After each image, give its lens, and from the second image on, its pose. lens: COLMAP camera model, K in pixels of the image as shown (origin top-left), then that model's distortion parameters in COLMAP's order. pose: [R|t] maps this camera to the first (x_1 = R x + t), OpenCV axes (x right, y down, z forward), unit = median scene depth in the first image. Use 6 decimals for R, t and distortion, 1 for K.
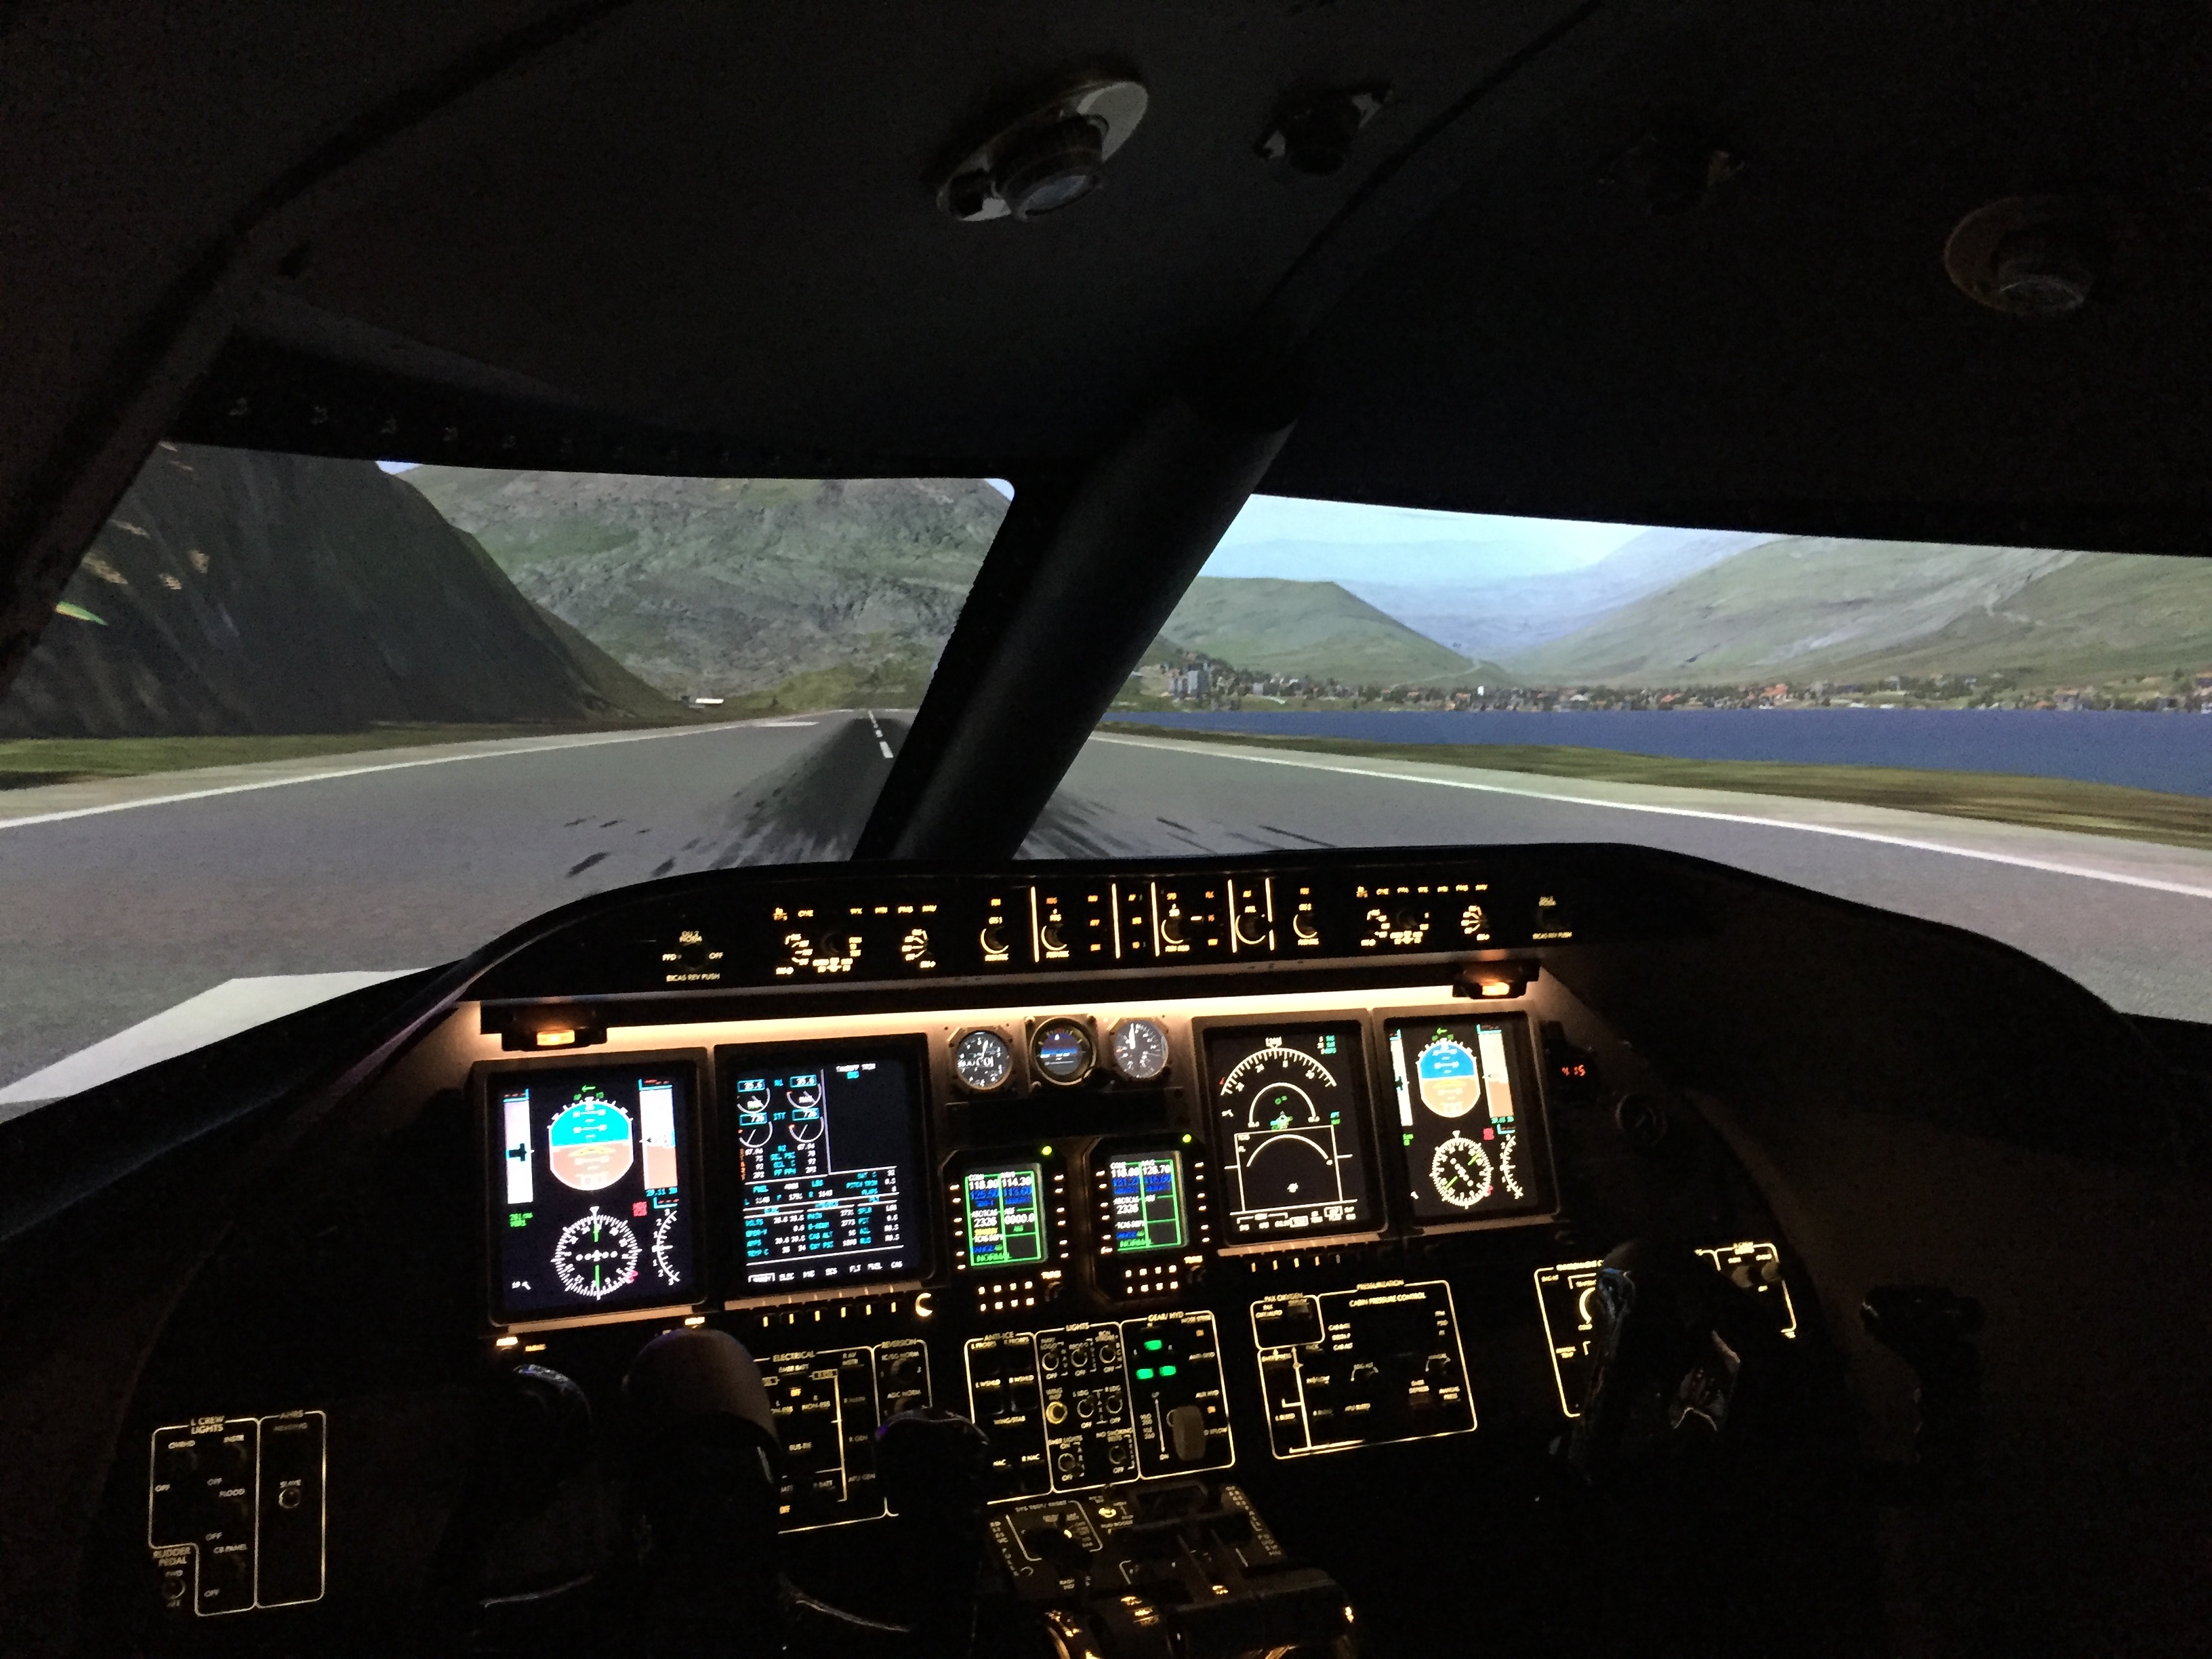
lens RADIAL K [[1925.8, 0, 1110.5], [0, 1925.8, 832.9], [0, 0, 1]] dist [0.057277, -0.066533]
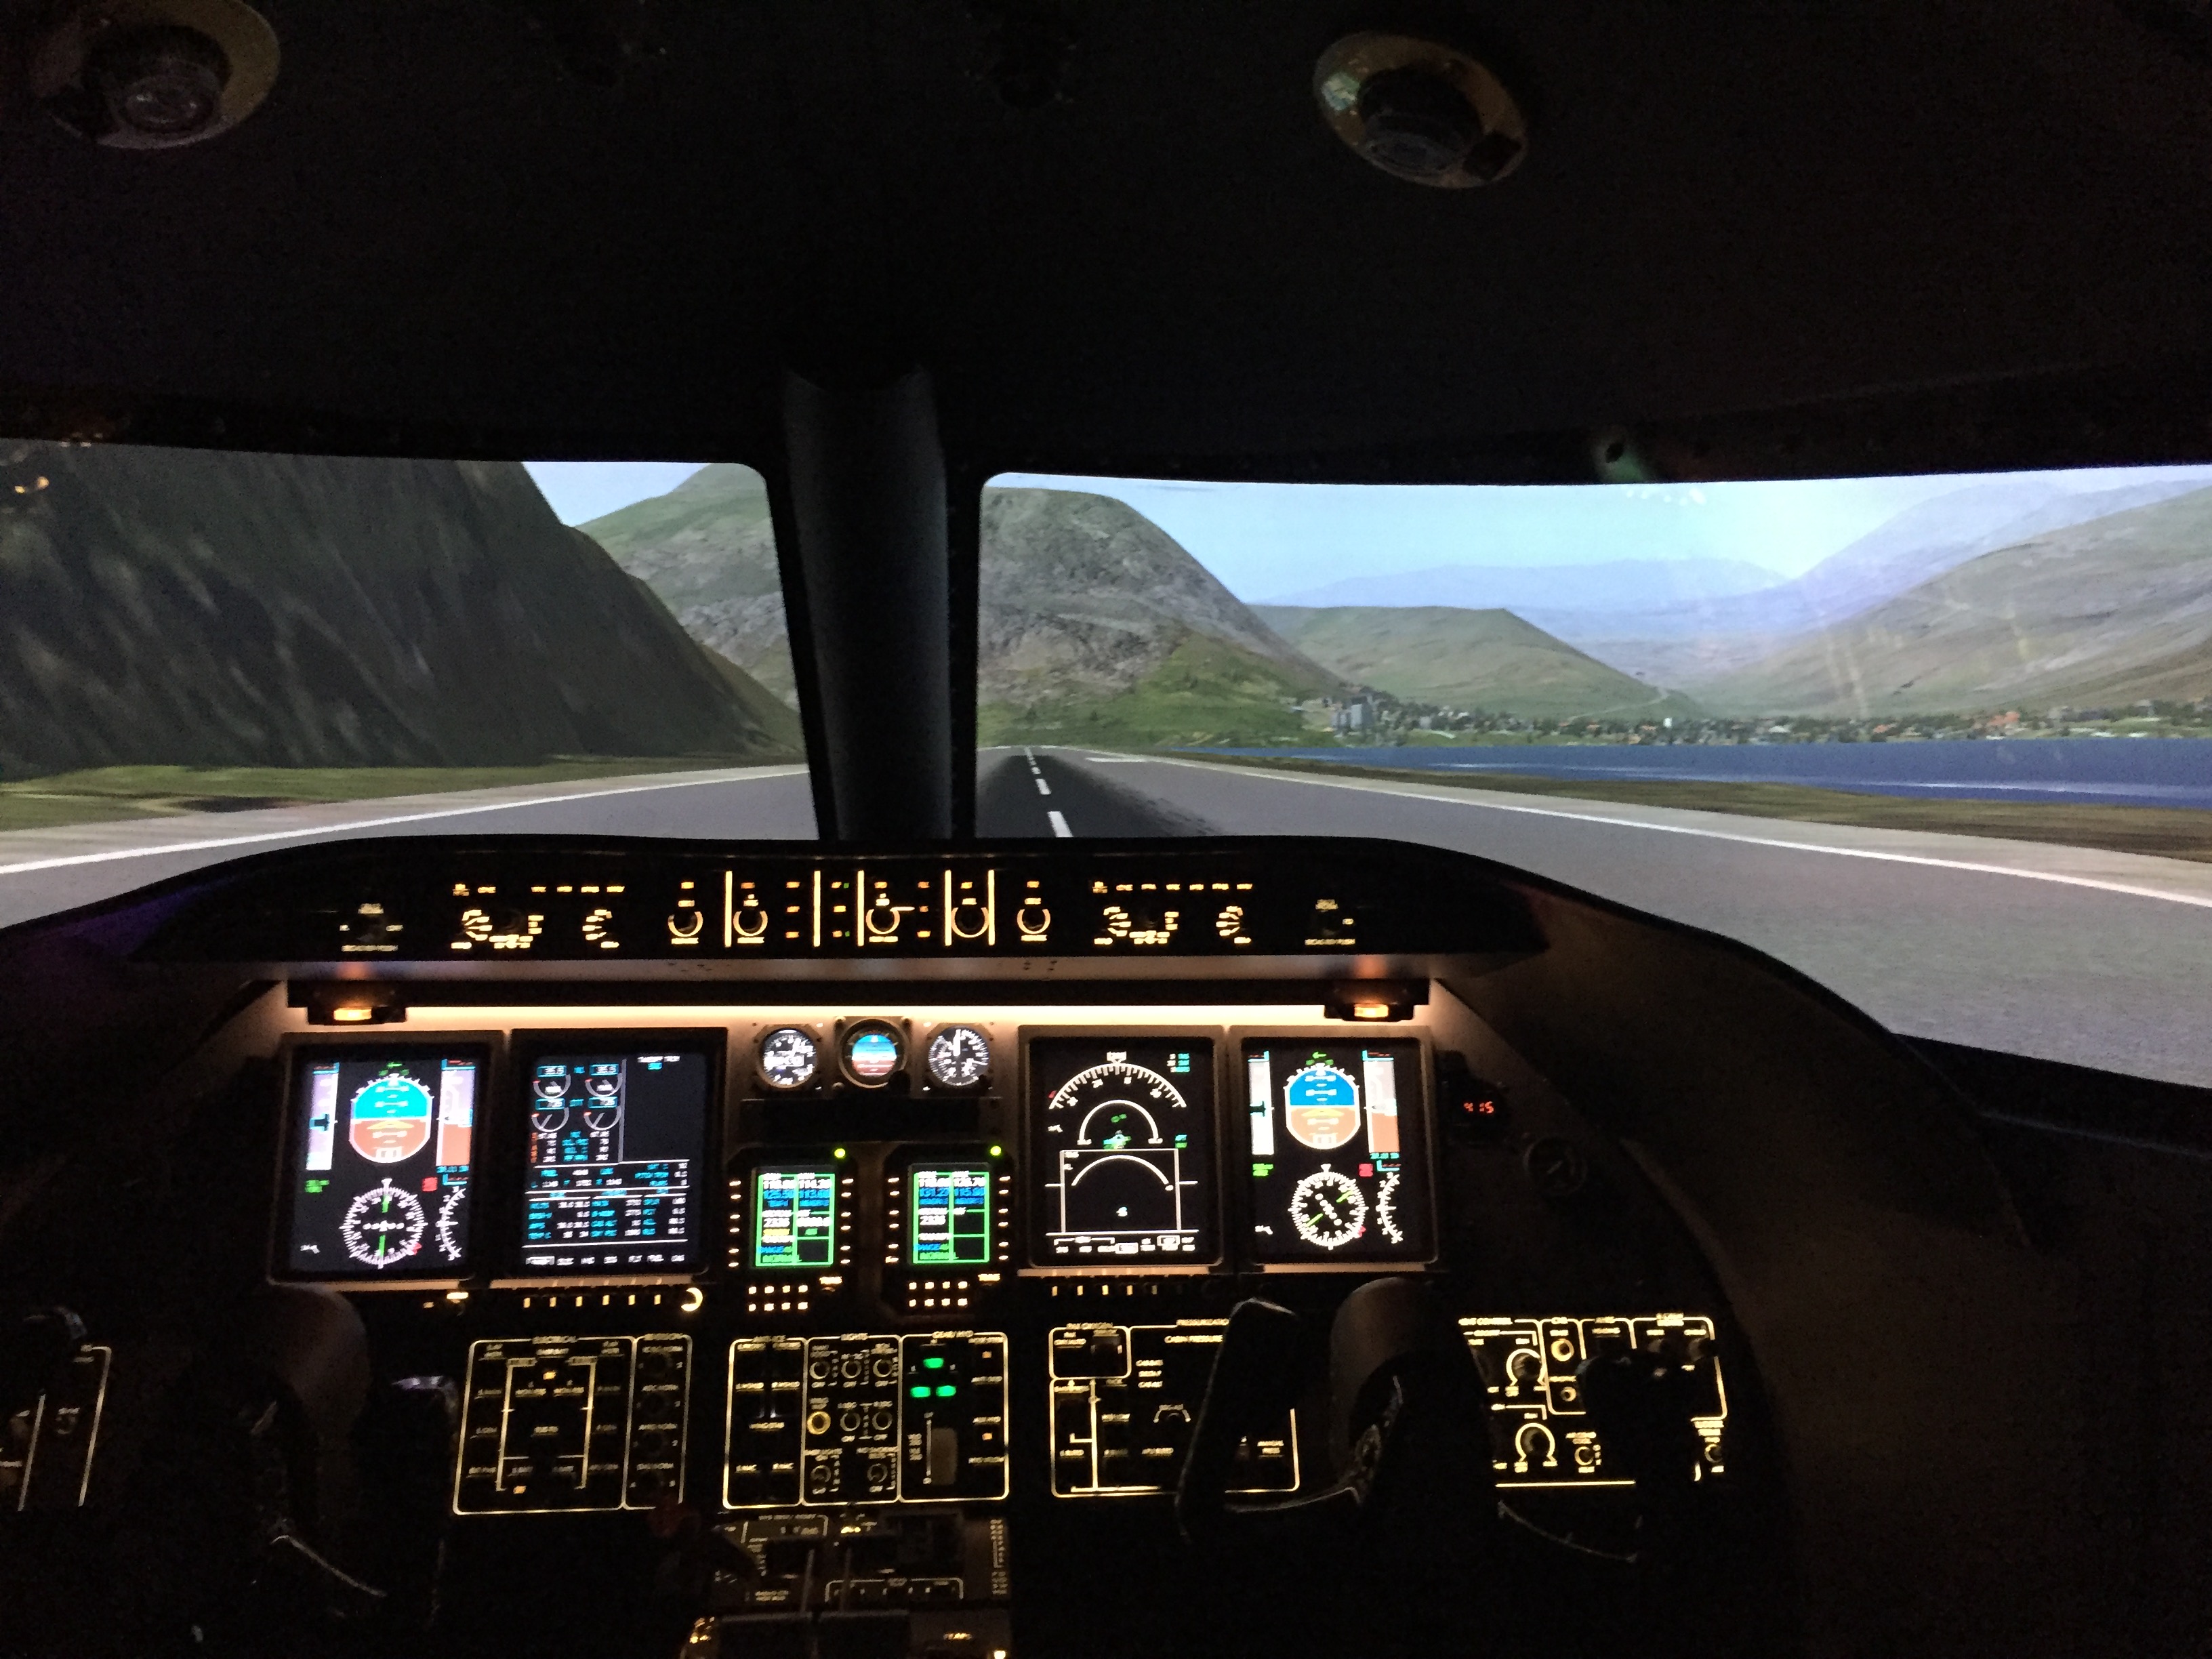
lens RADIAL K [[1958.9, 0, 1111.9], [0, 1958.9, 801.9], [0, 0, 1]] dist [0.048369, -0.010208]
pose [[0.962085, 0.003099, -0.272731, 0.336431], [-0.019035, 0.998260, -0.055805, 0.036247], [0.272083, 0.058881, 0.960471, 0.064209]]
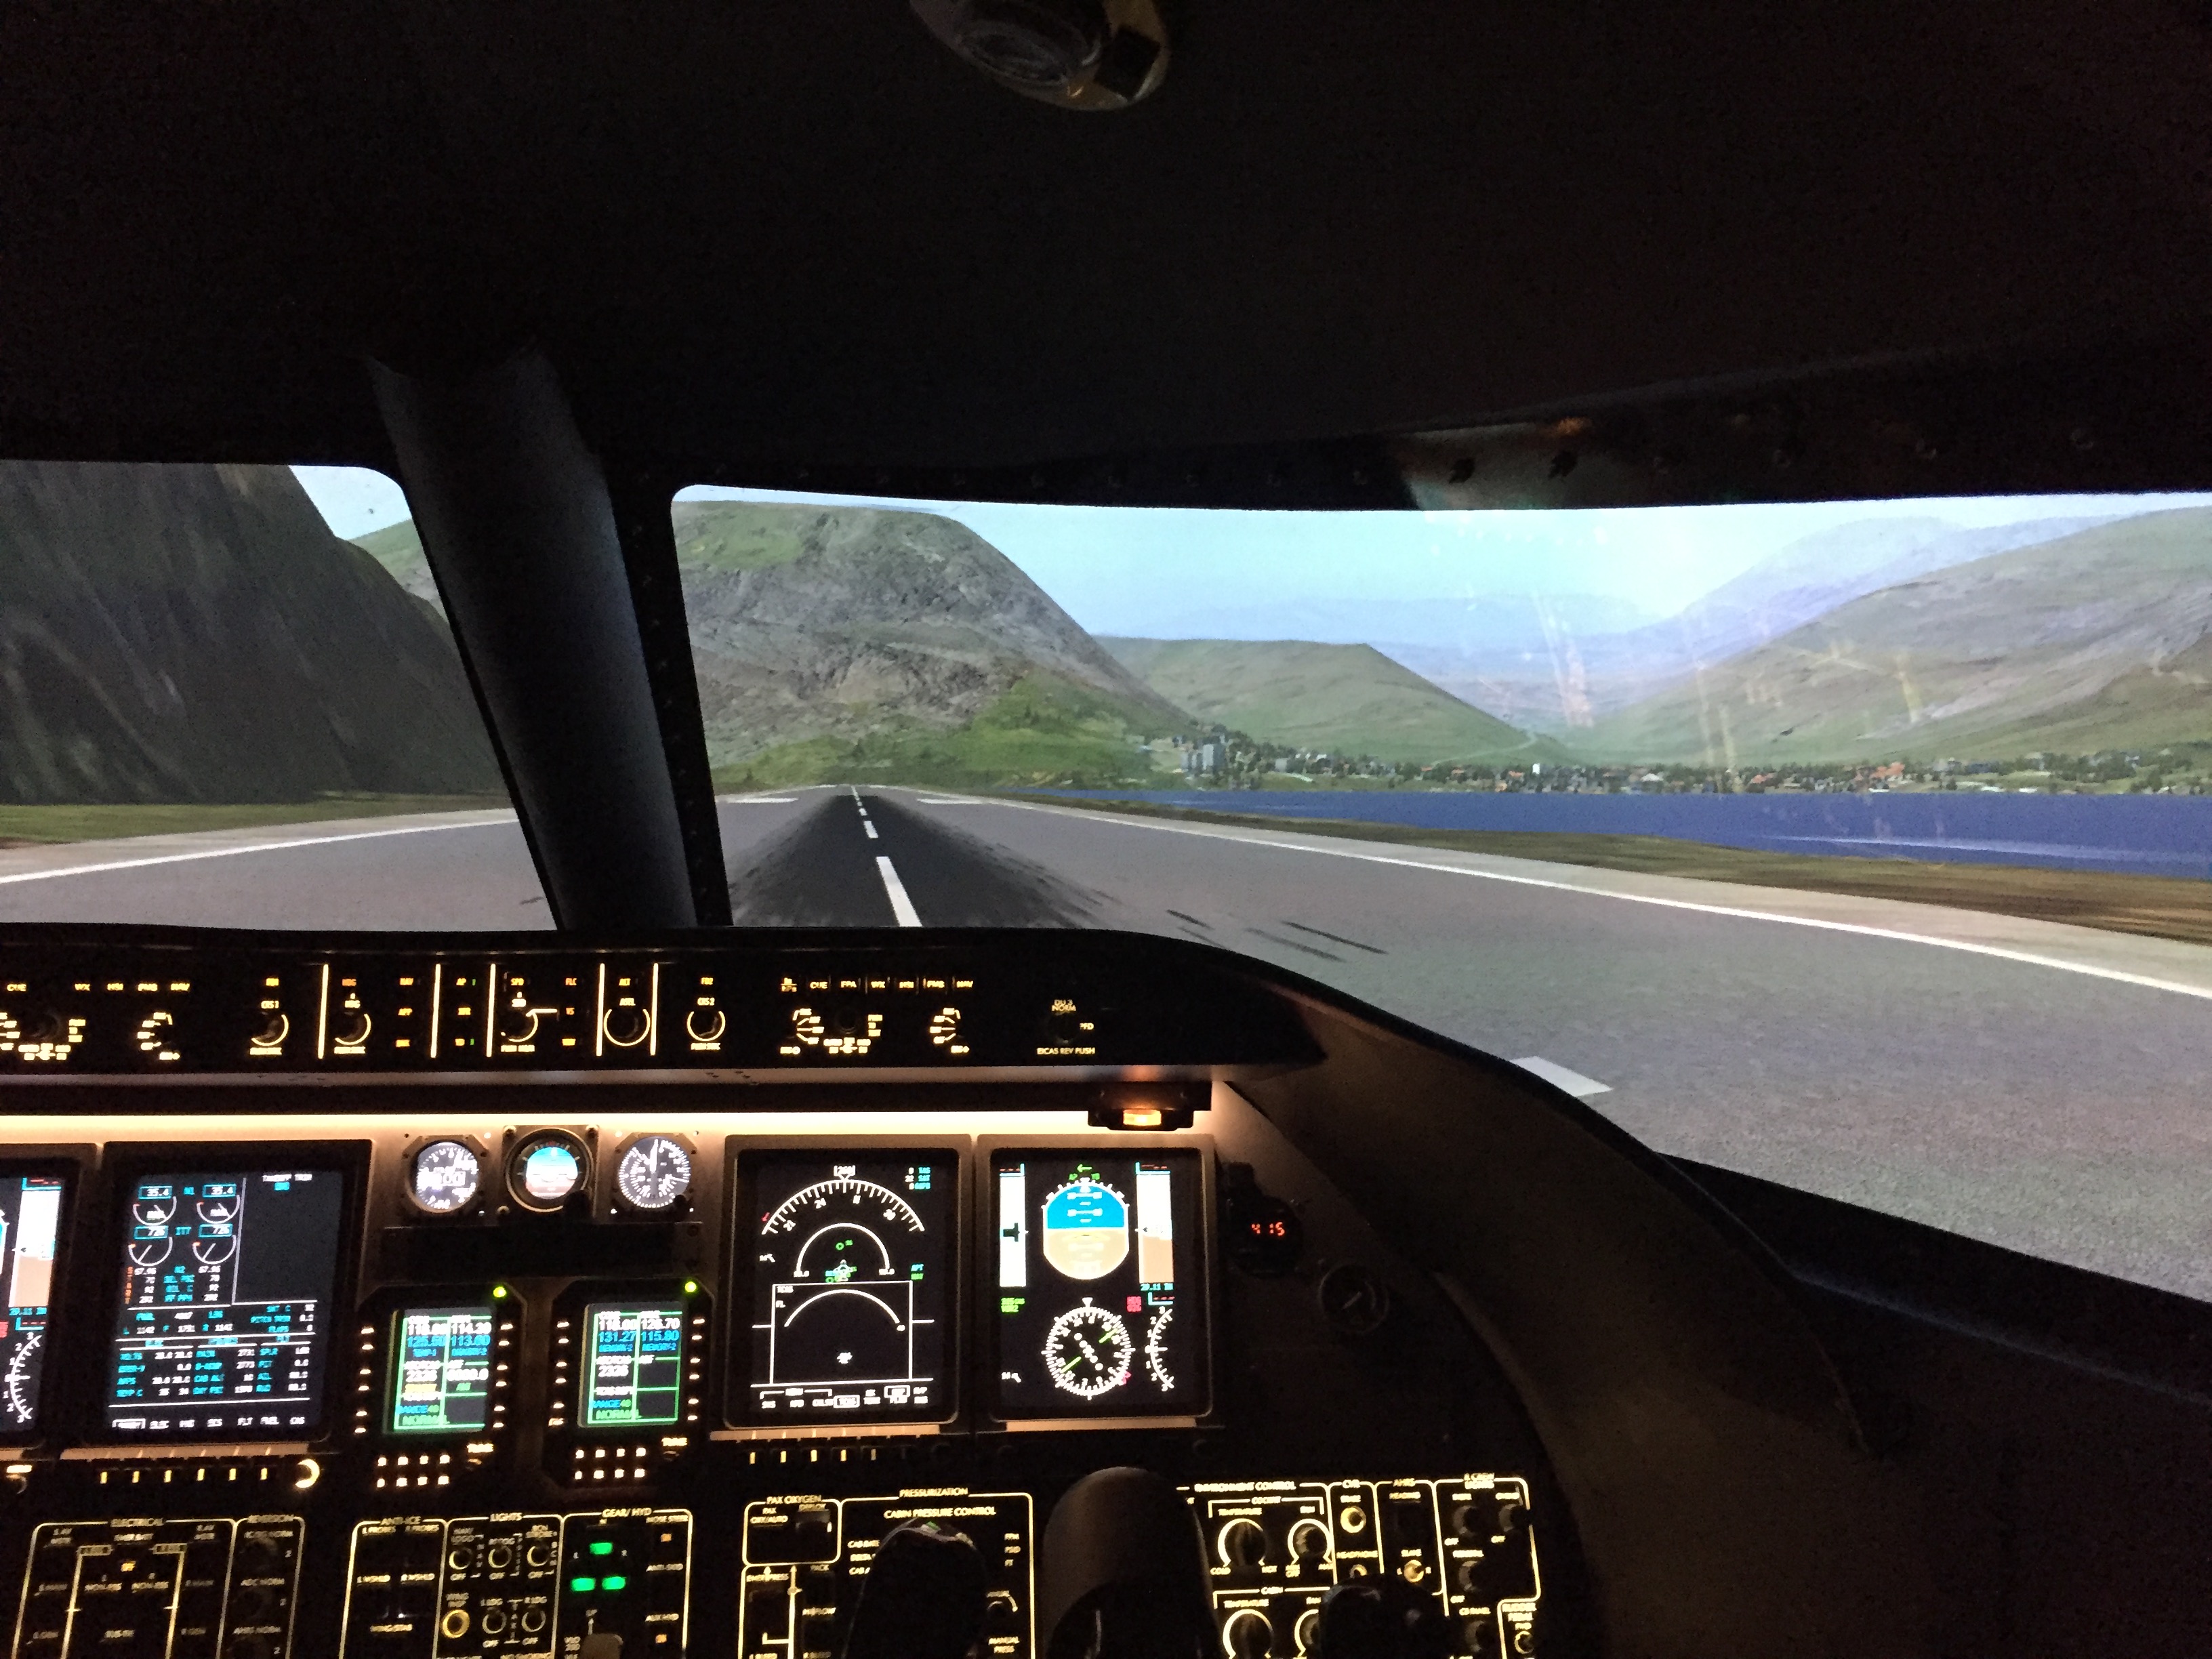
lens RADIAL K [[1960.4, 0, 1133.7], [0, 1960.4, 784.0], [0, 0, 1]] dist [0.075404, -0.119380]
pose [[0.973027, 0.007579, -0.230567, 0.382575], [-0.025735, 0.996788, -0.075840, 0.005725], [0.229252, 0.079727, 0.970096, 0.207620]]
